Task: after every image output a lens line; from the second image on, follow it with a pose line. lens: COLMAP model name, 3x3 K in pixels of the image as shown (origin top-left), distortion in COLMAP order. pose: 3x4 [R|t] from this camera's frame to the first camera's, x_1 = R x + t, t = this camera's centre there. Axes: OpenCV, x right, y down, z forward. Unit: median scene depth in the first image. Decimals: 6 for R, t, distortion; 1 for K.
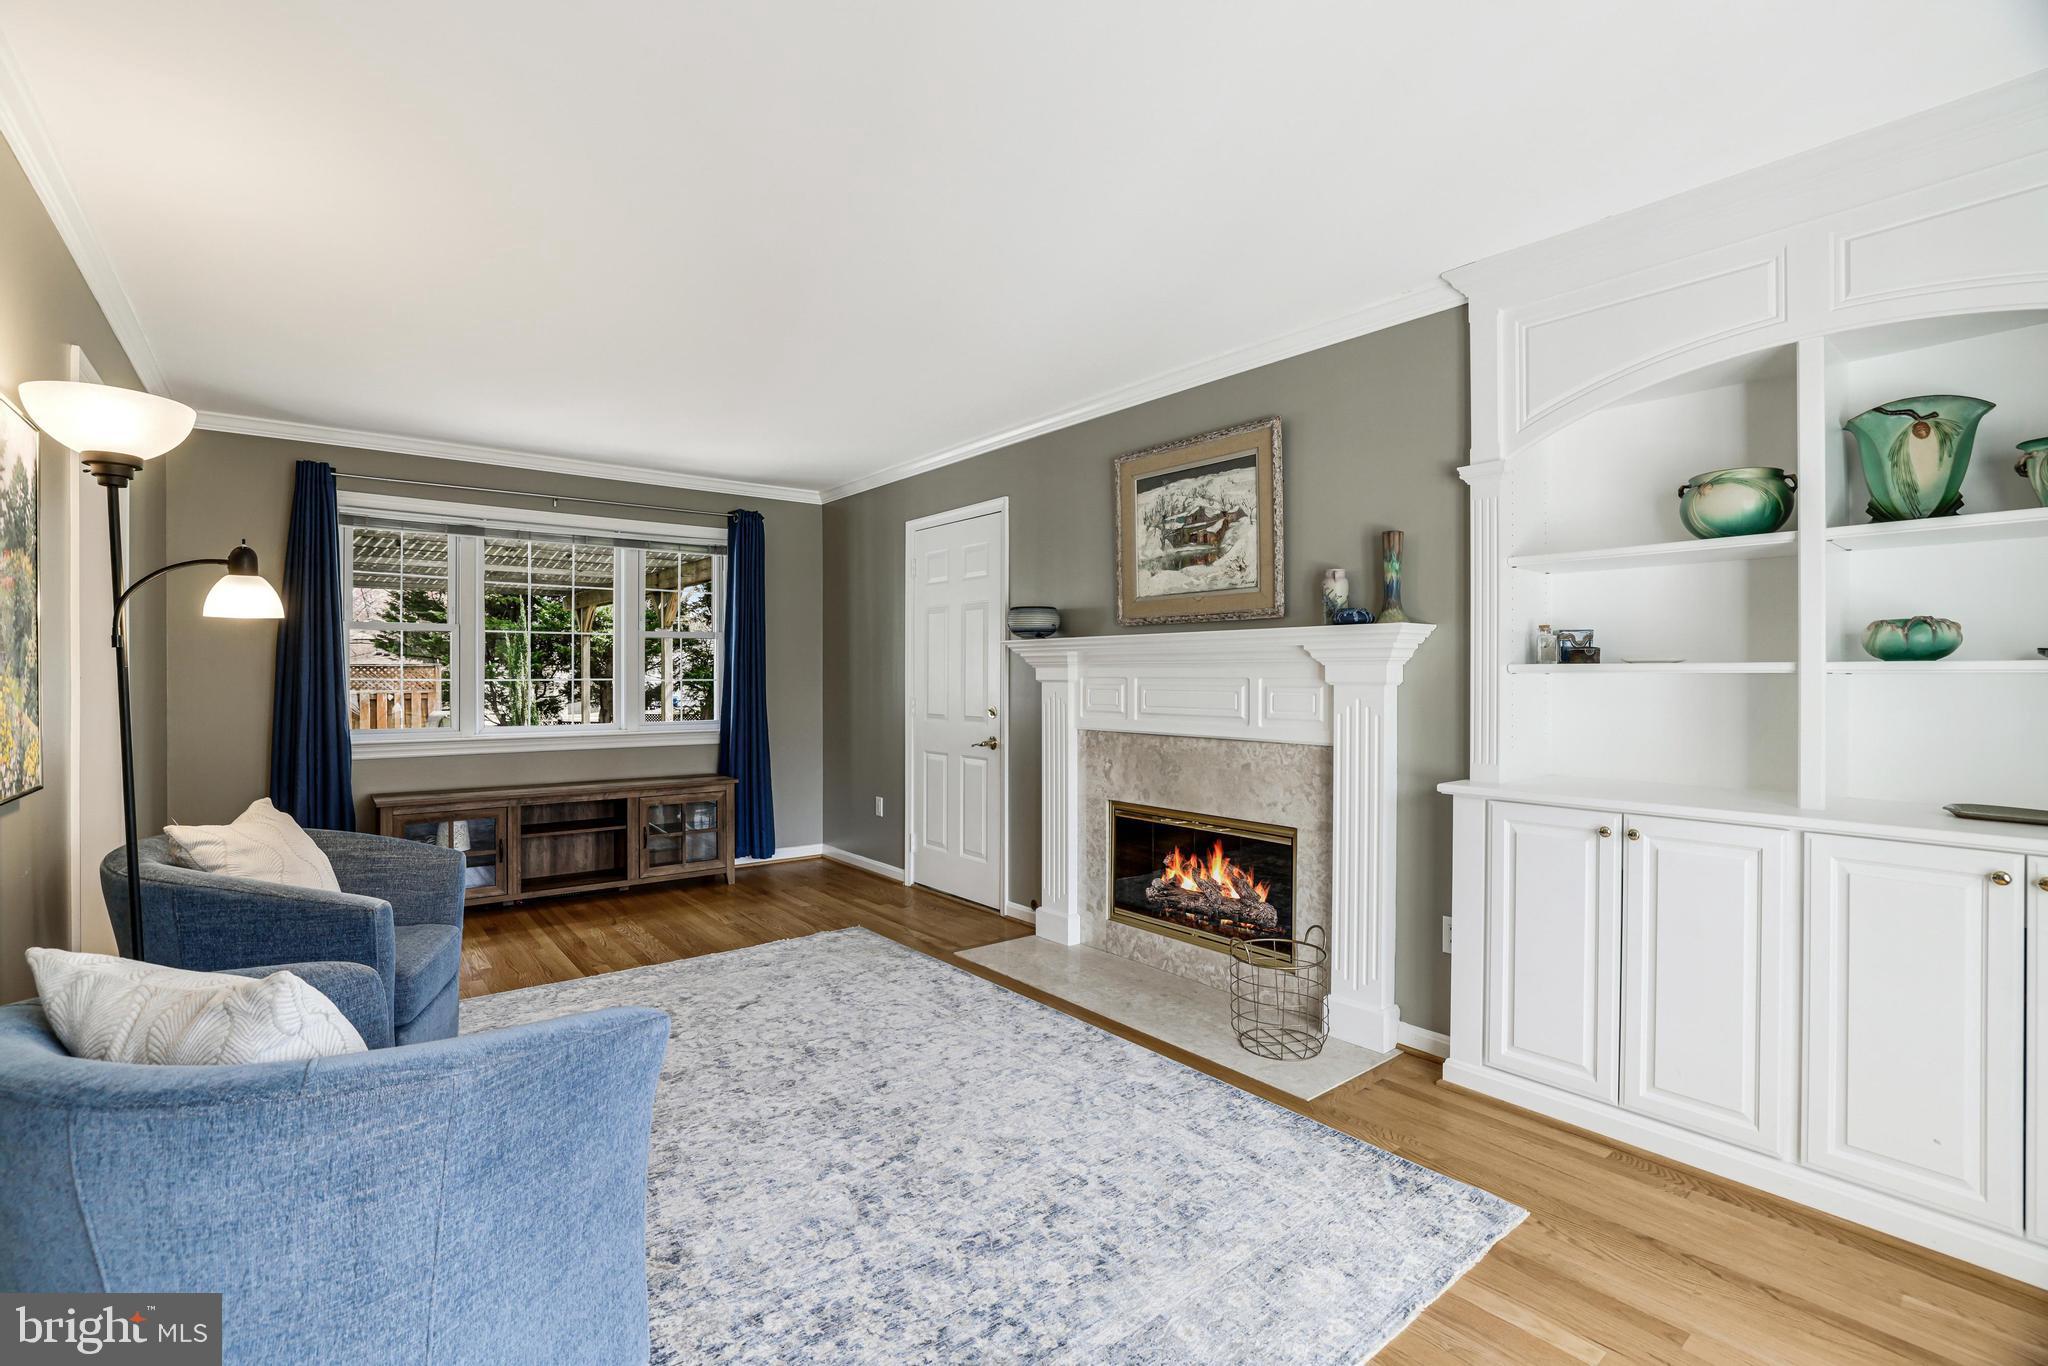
lens RADIAL K [[912.5, 0, 1016.7], [0, 912.5, 677.9], [0, 0, 1]] dist [-0.041947, 0.011226]
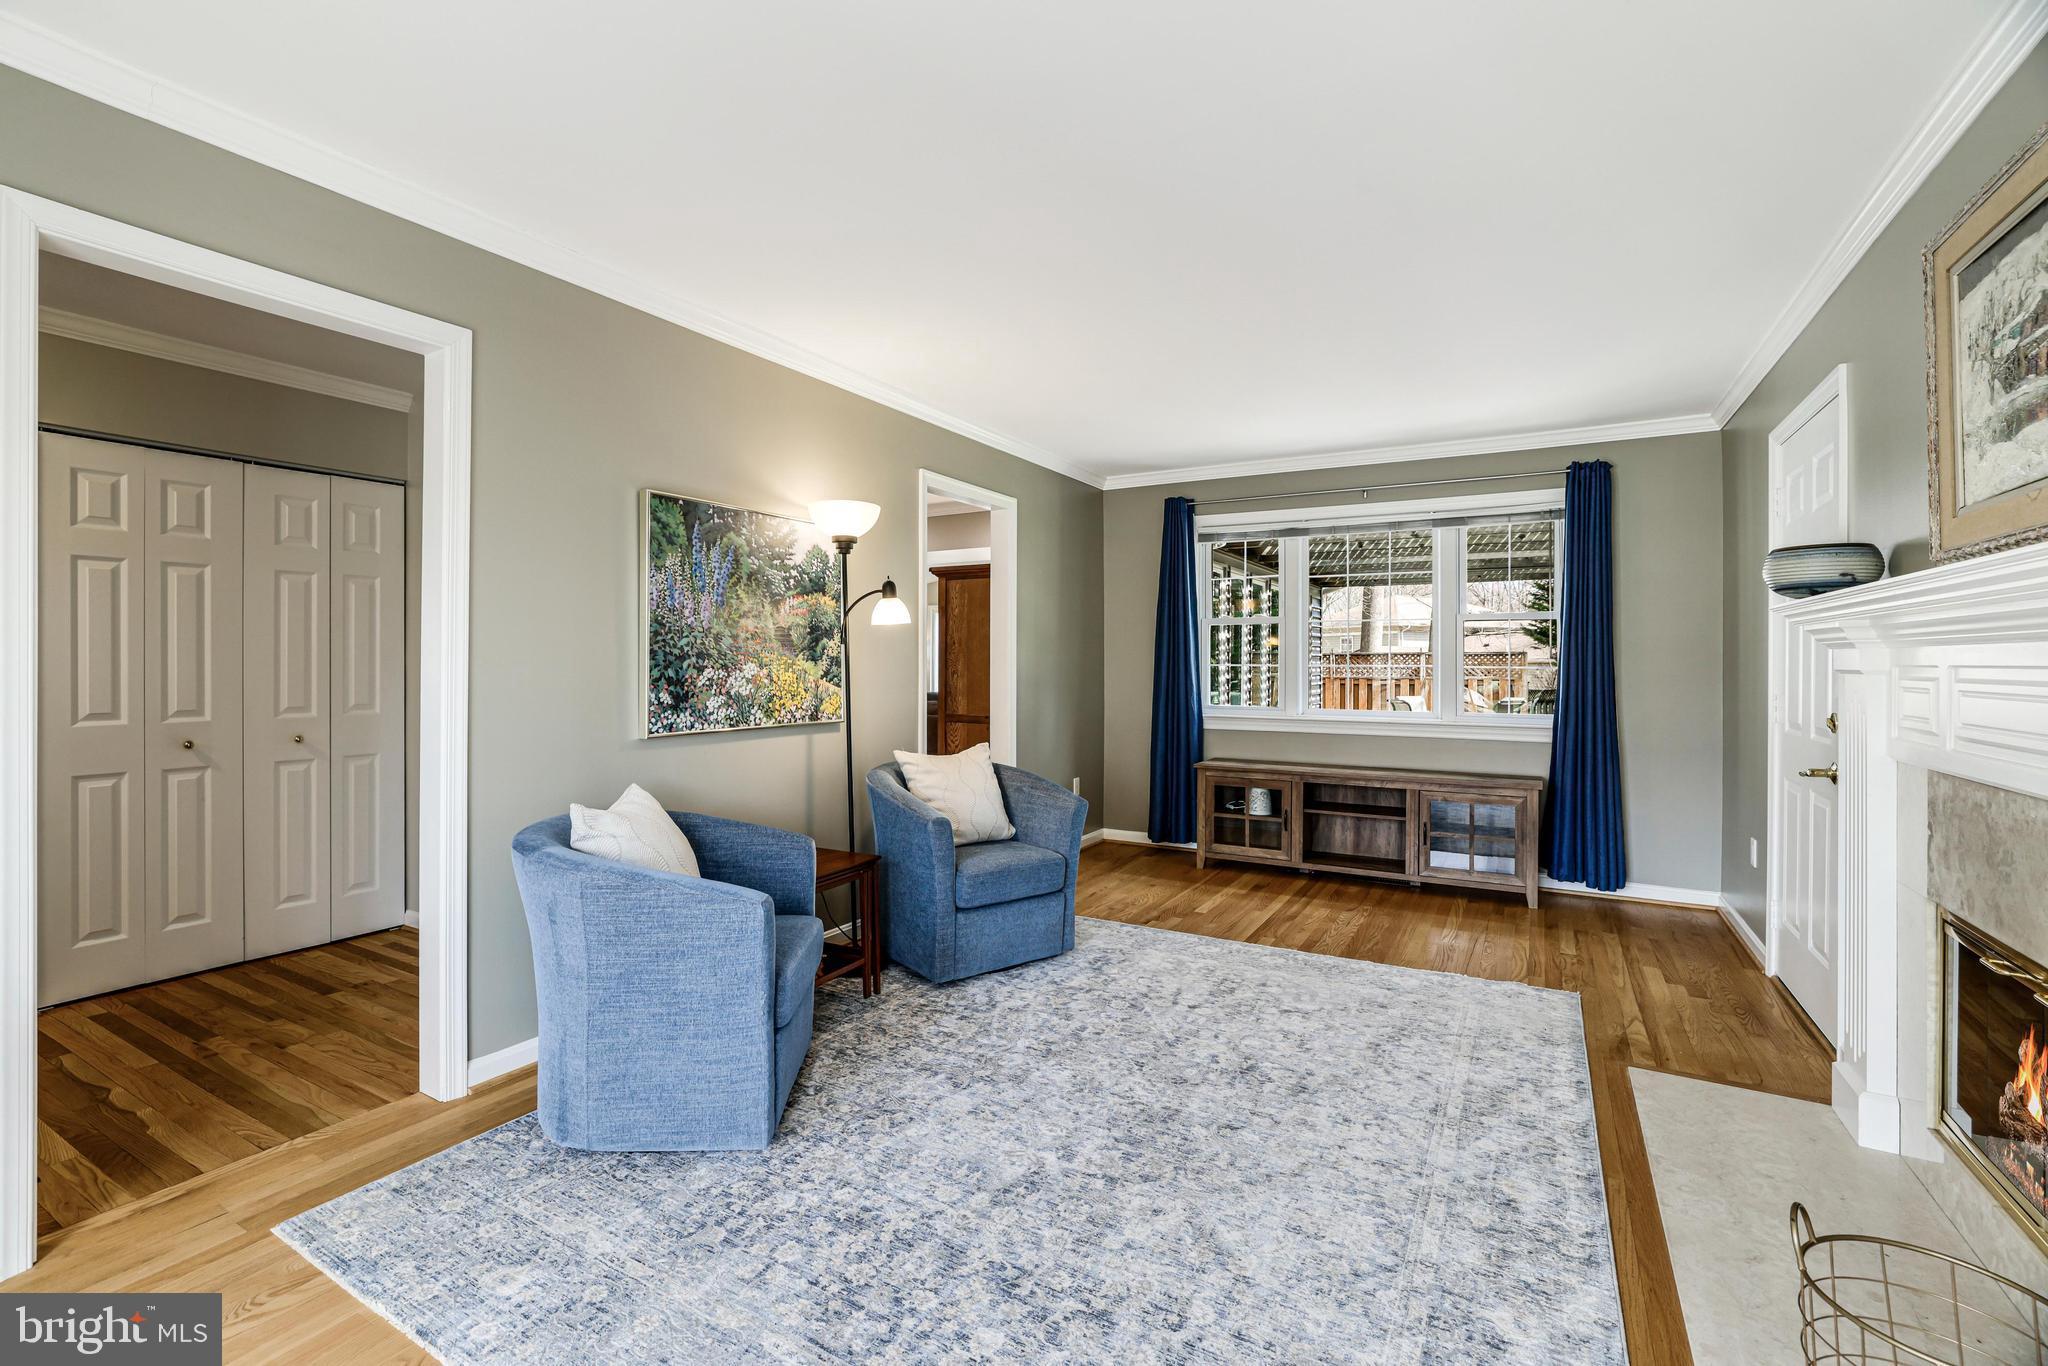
lens RADIAL K [[912.5, 0, 1010.3], [0, 912.5, 662.8], [0, 0, 1]] dist [-0.041947, 0.011226]
pose [[0.349442, 0.001370, -0.936957, 0.428277], [-0.004644, 0.999989, -0.000270, 0.001019], [0.936947, 0.004446, 0.349444, 0.354284]]
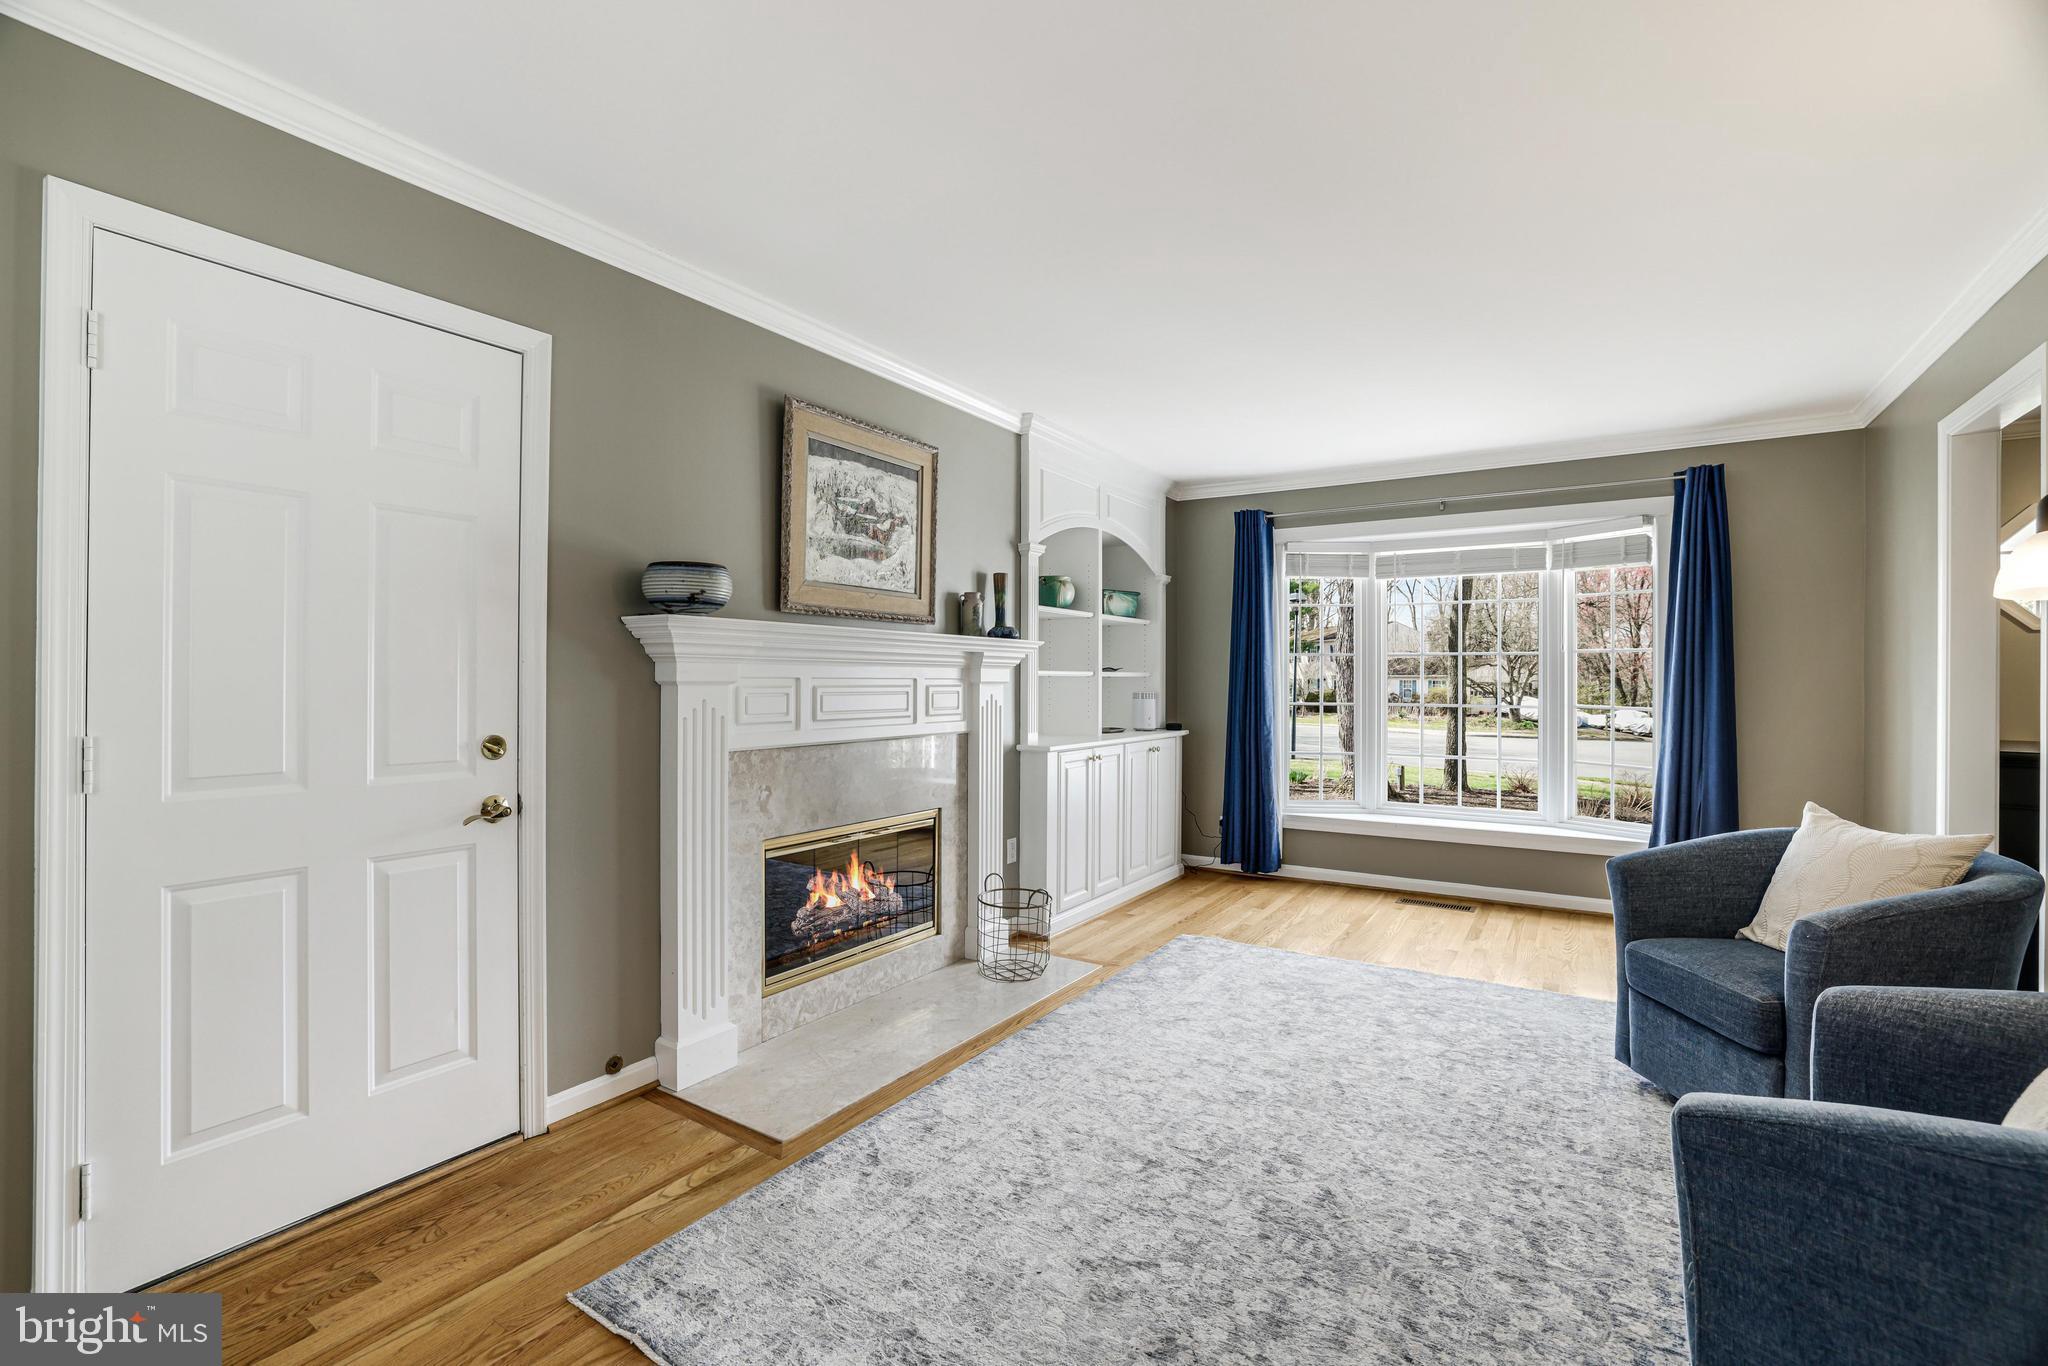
lens RADIAL K [[889.1, 0, 1016.6], [0, 889.1, 678.0], [0, 0, 1]] dist [-0.008777, 0.004386]
pose [[-0.296362, -0.004750, 0.955064, -0.722178], [-0.005534, 0.999979, 0.003257, -0.003923], [-0.955060, -0.004320, -0.296382, 1.109607]]
